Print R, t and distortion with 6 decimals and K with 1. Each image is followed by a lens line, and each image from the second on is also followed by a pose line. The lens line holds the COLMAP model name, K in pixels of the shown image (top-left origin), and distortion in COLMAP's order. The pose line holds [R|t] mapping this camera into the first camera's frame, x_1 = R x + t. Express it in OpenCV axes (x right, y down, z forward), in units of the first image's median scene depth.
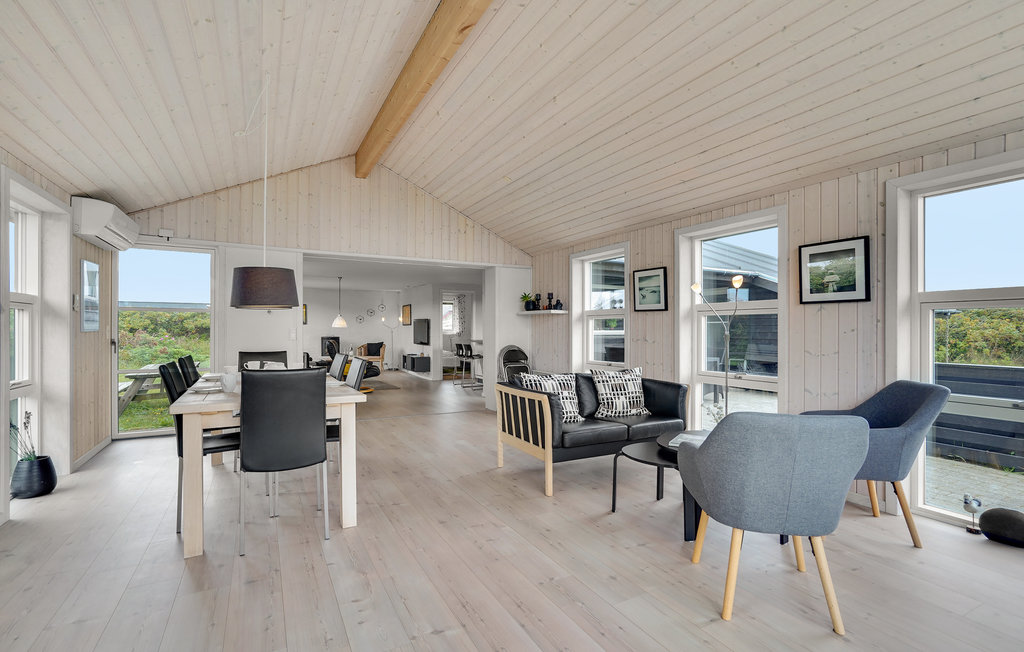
lens RADIAL K [[486.8, 0, 533.8], [0, 486.8, 324.7], [0, 0, 1]] dist [-0.035382, 0.000448]
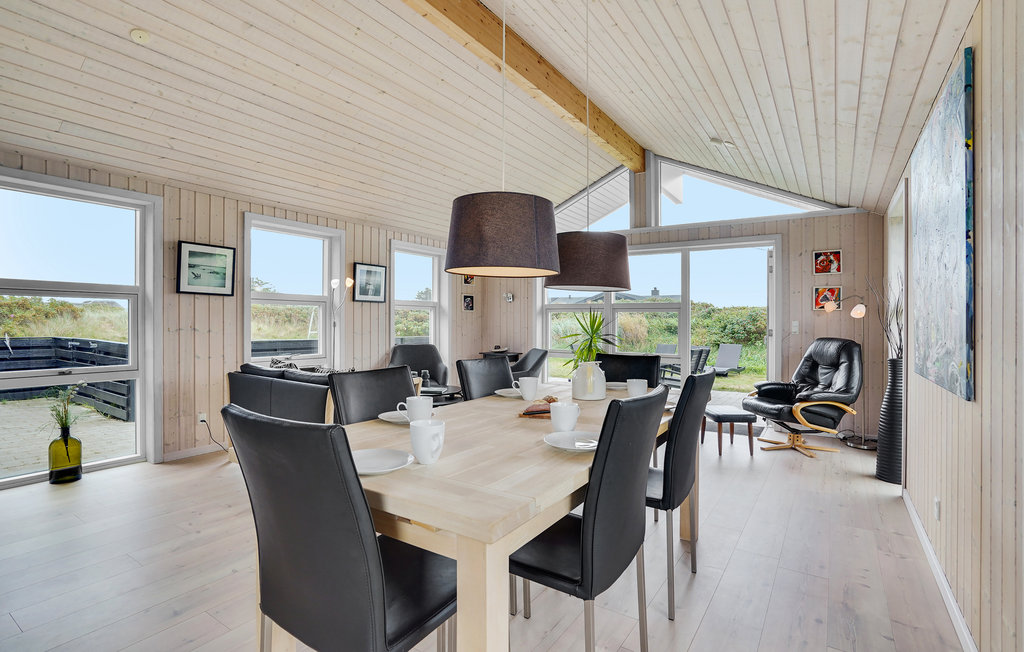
lens RADIAL K [[491.1, 0, 495.4], [0, 491.1, 323.2], [0, 0, 1]] dist [-0.044704, 0.000073]
pose [[-0.438390, -0.013484, 0.898684, -0.655845], [-0.020816, 0.999772, 0.004846, 0.006107], [-0.898544, -0.016582, -0.438570, 0.822179]]
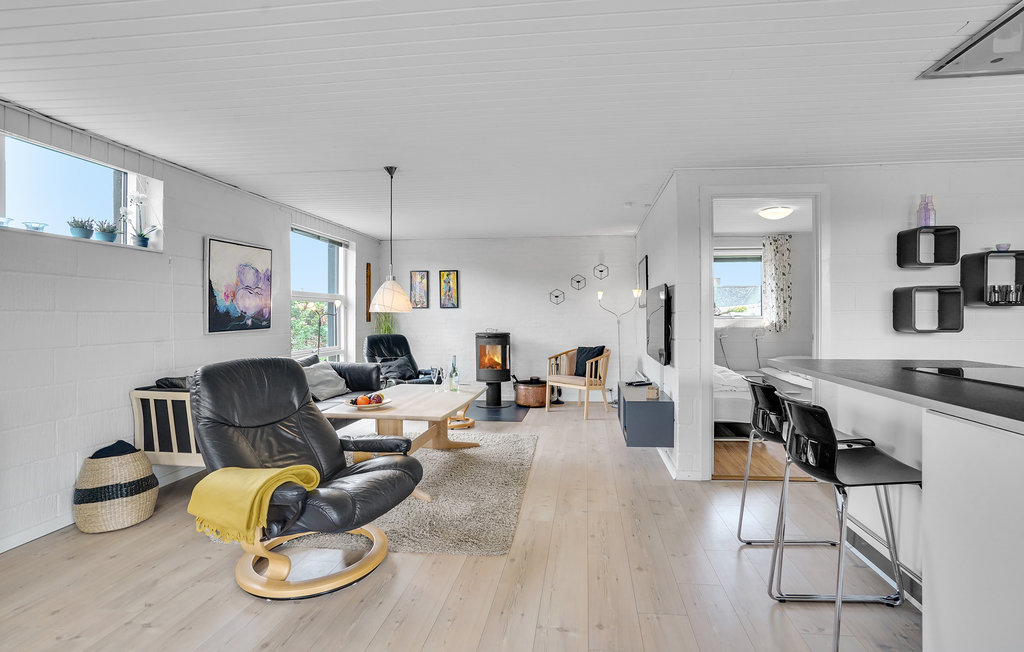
lens RADIAL K [[509.6, 0, 534.8], [0, 509.6, 323.7], [0, 0, 1]] dist [0.001826, 0.000732]
pose [[0.820828, 0.001111, -0.571174, -0.200927], [0.013784, 0.999668, 0.021754, 0.012170], [0.571009, -0.025729, 0.820541, 1.407534]]
